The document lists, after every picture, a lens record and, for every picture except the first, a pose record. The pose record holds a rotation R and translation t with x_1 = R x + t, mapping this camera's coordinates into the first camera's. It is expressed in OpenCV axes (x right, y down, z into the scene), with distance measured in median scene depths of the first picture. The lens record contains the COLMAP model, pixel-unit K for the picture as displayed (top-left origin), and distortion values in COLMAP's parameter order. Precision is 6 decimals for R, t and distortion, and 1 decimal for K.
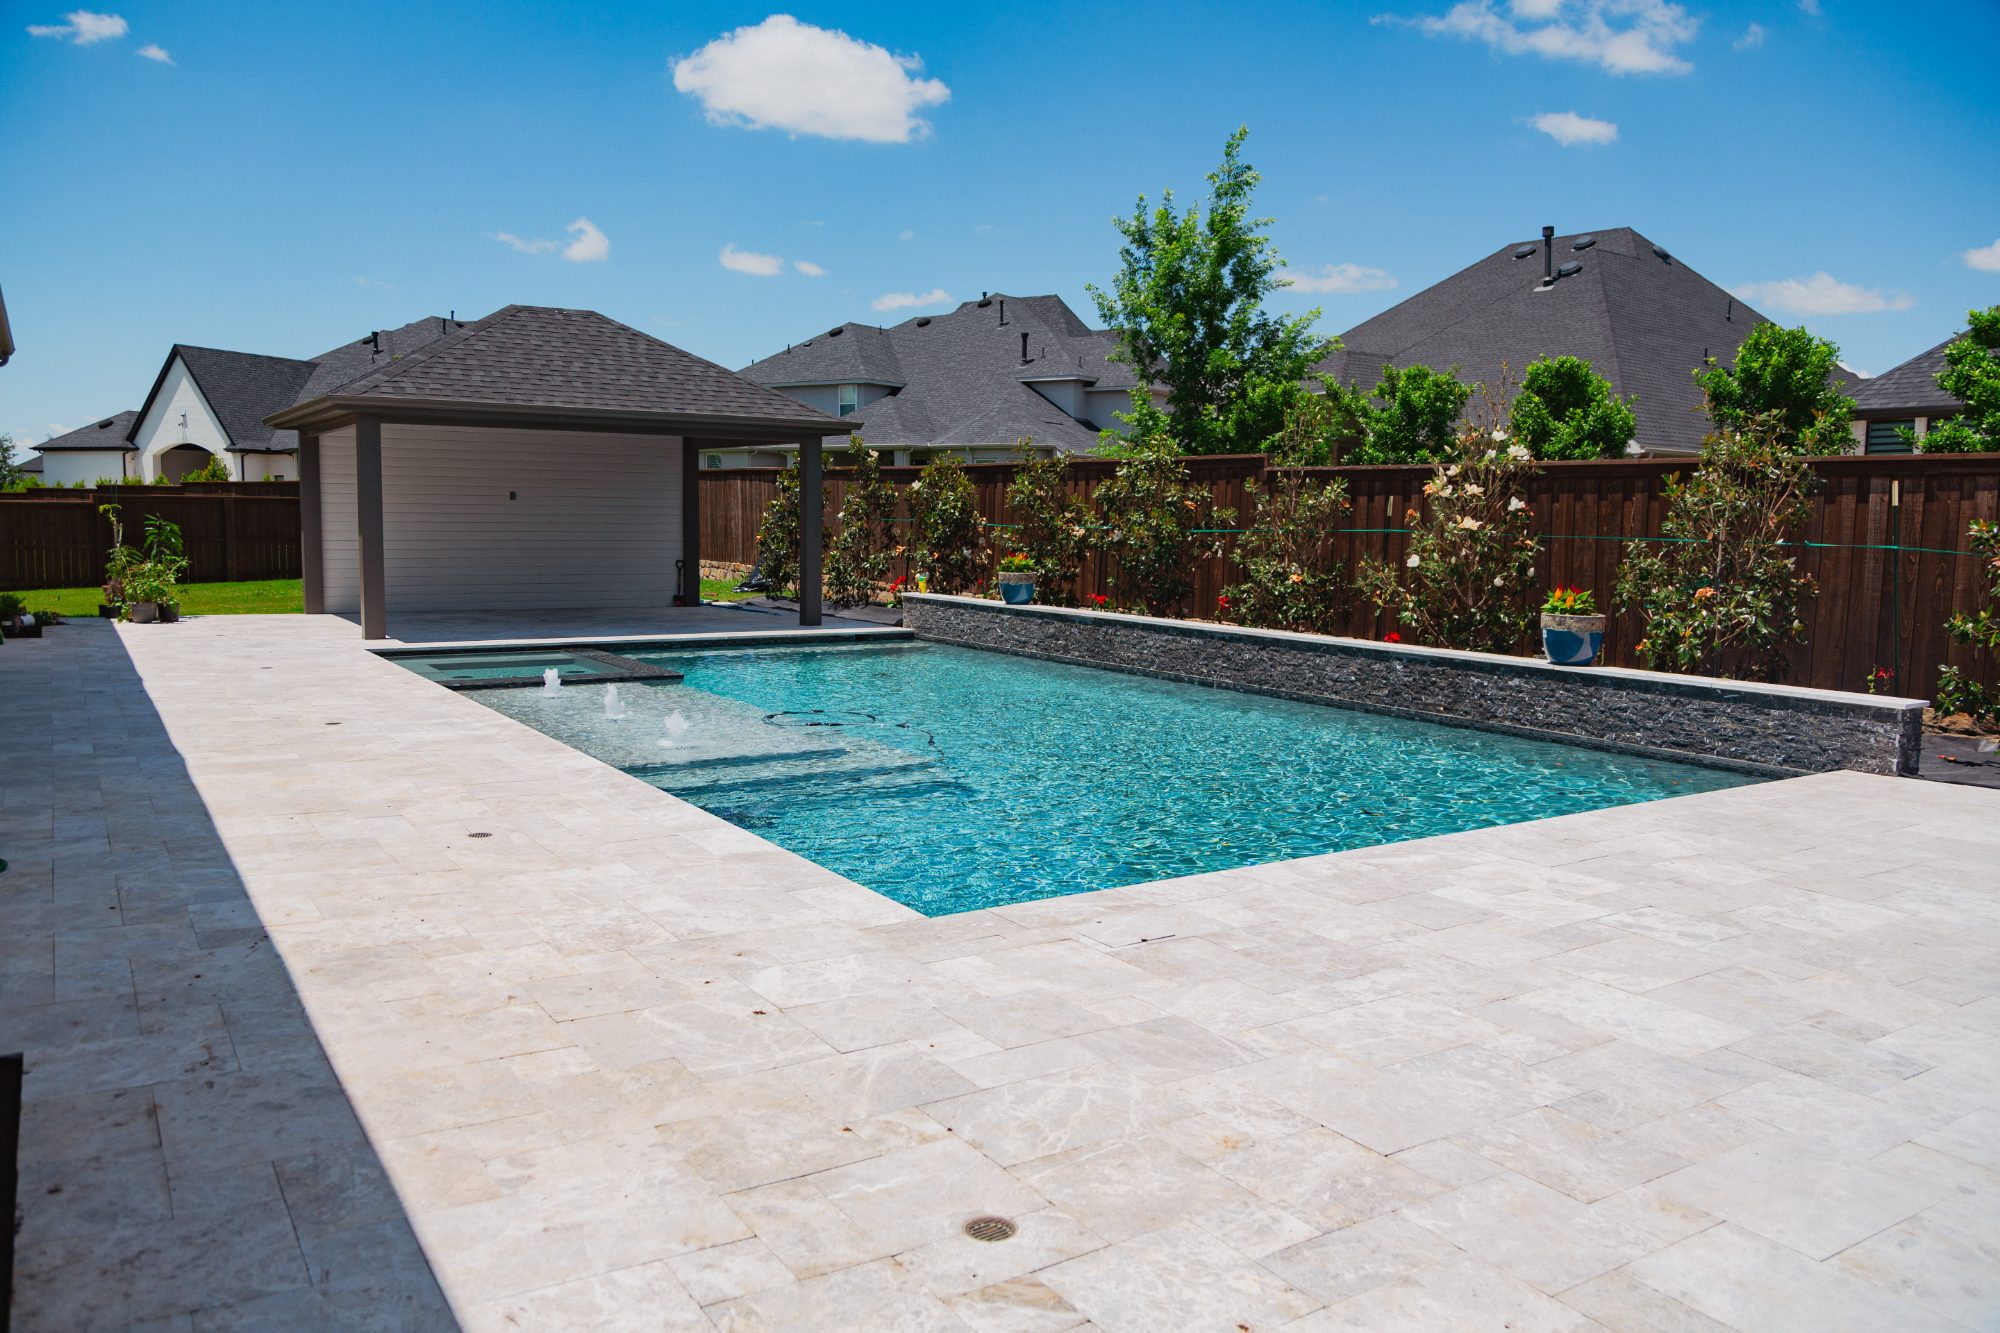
lens RADIAL K [[1466.6, 0, 990.7], [0, 1466.6, 643.3], [0, 0, 1]] dist [-0.007909, -0.003545]
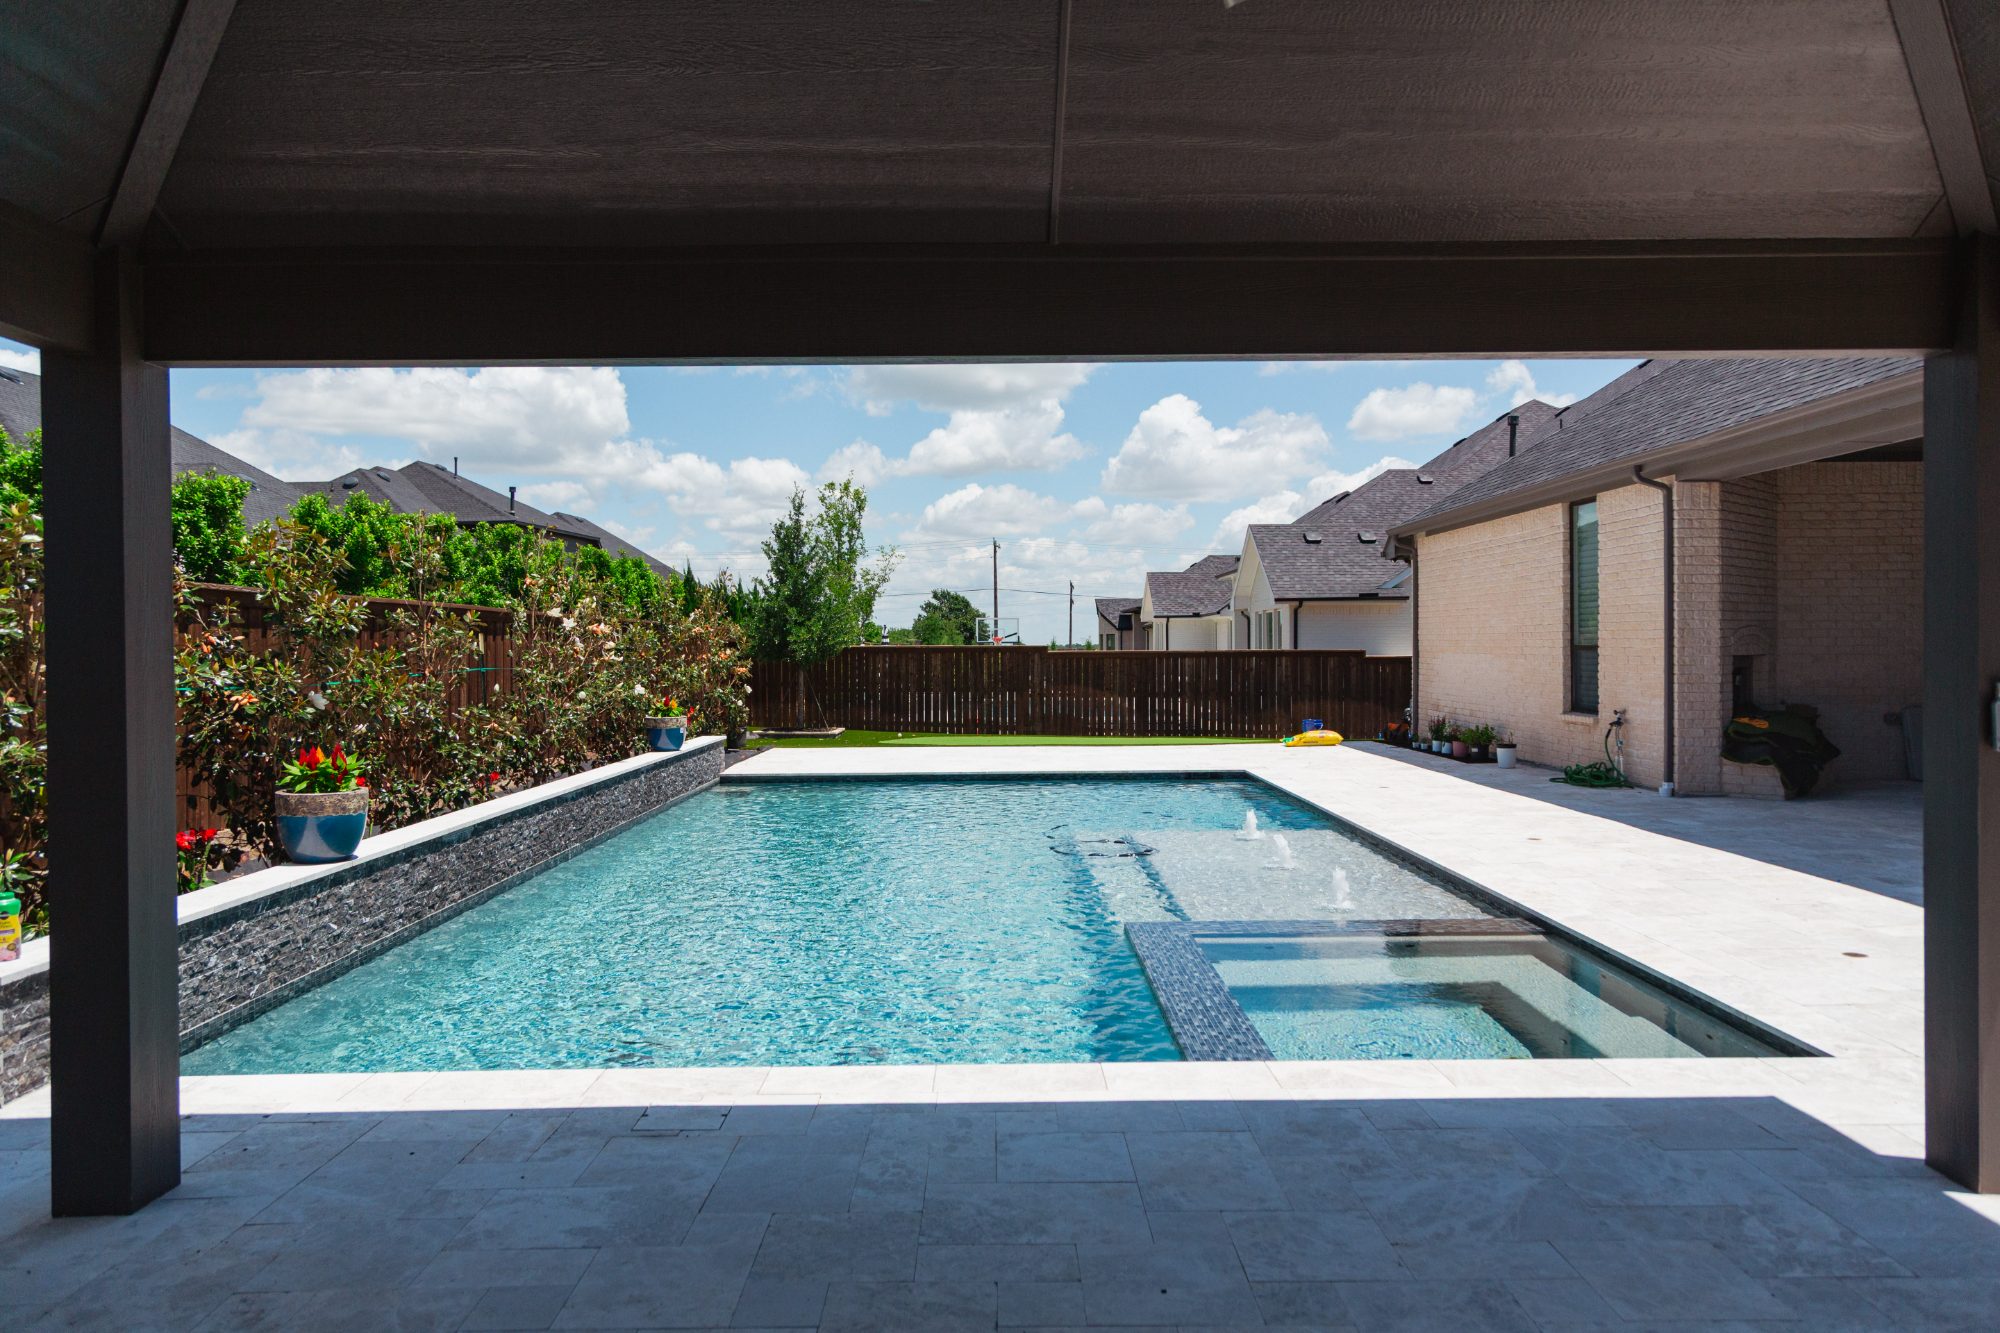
lens RADIAL K [[1328.6, 0, 1004.8], [0, 1328.6, 663.9], [0, 0, 1]] dist [0.018993, -0.001678]
pose [[-0.846653, -0.016733, 0.531882, -0.352109], [0.040643, 0.994553, 0.095984, -0.109394], [-0.530591, 0.102882, -0.841361, 1.132664]]
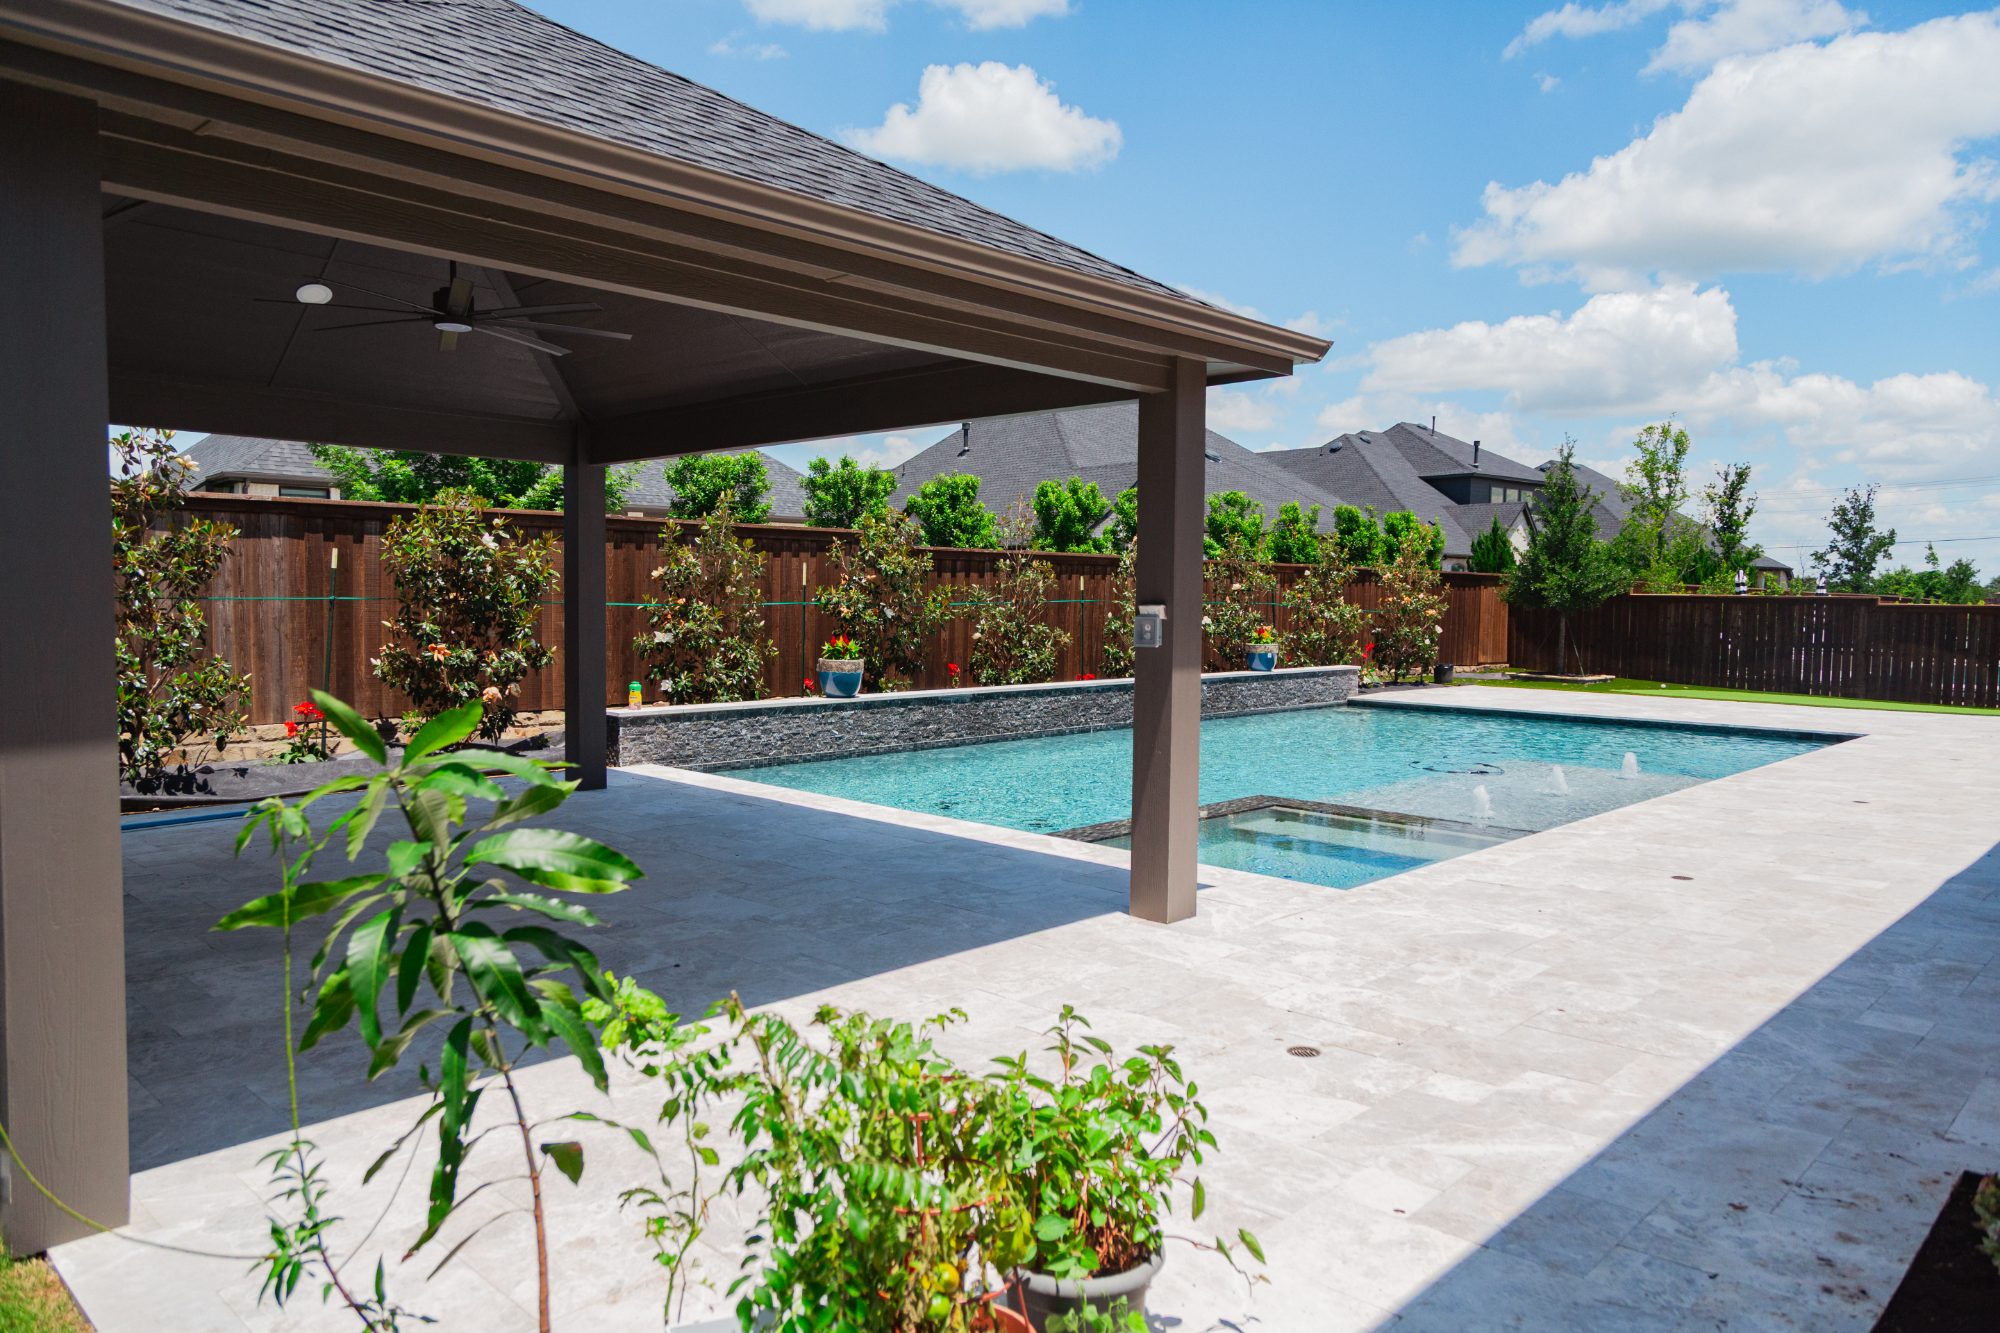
lens RADIAL K [[1328.6, 0, 1004.8], [0, 1328.6, 663.9], [0, 0, 1]] dist [0.018993, -0.001678]
pose [[-0.231393, -0.071584, 0.970223, -0.681149], [0.069907, 0.993488, 0.089973, -0.098970], [-0.970345, 0.088644, -0.224882, 0.991665]]
